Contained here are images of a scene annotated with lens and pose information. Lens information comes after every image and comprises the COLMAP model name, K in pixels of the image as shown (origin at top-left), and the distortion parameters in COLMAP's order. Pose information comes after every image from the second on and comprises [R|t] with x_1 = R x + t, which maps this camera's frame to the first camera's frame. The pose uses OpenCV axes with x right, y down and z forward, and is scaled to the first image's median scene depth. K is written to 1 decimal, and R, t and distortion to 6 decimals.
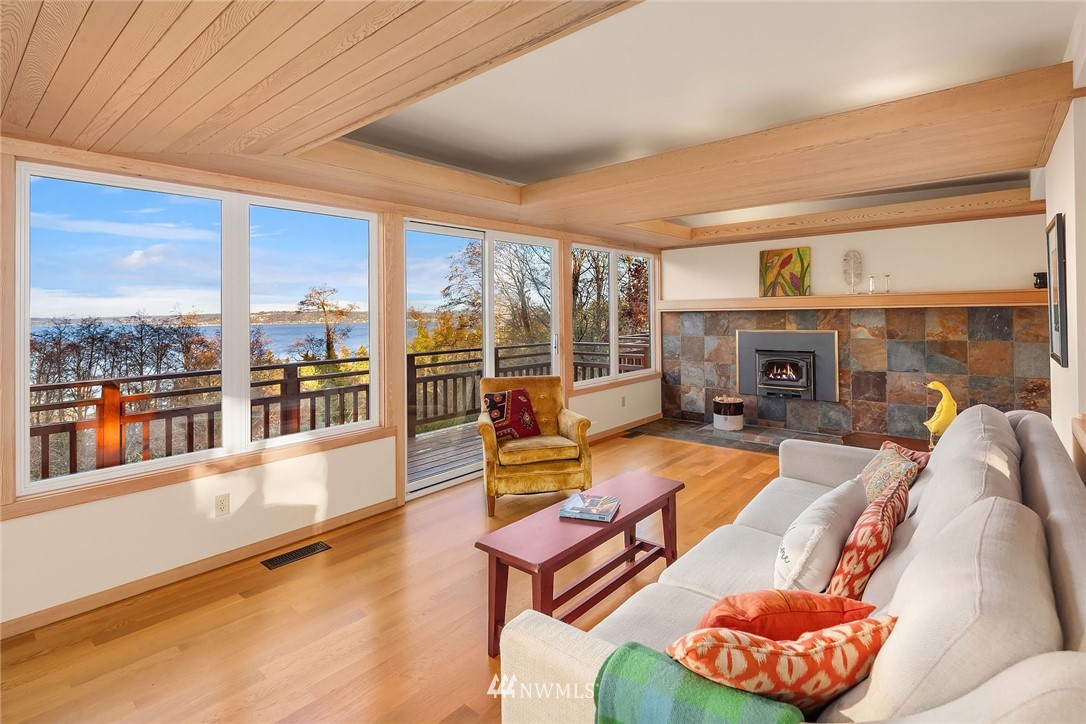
lens RADIAL K [[535.0, 0, 544.3], [0, 535.0, 340.7], [0, 0, 1]] dist [0.002055, -0.003894]
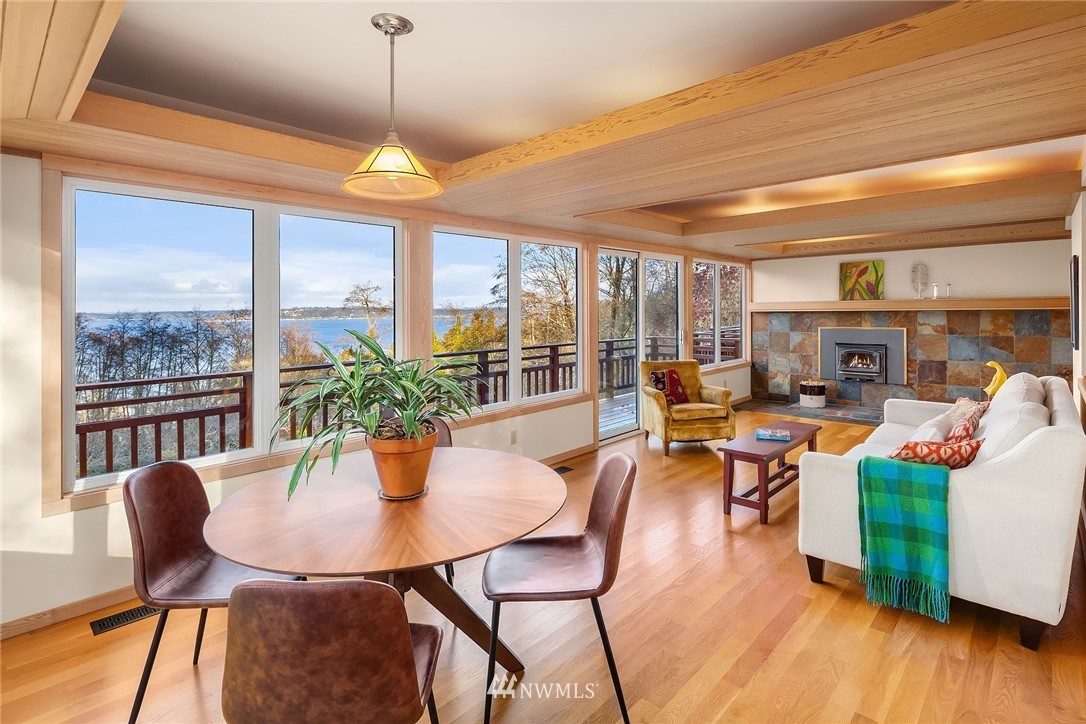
lens RADIAL K [[535.0, 0, 544.8], [0, 535.0, 347.1], [0, 0, 1]] dist [0.002055, -0.003894]
pose [[0.998772, 0.006646, -0.049094, -0.239232], [-0.005783, 0.999826, 0.017707, 0.008966], [0.049203, -0.017402, 0.998637, -0.297997]]
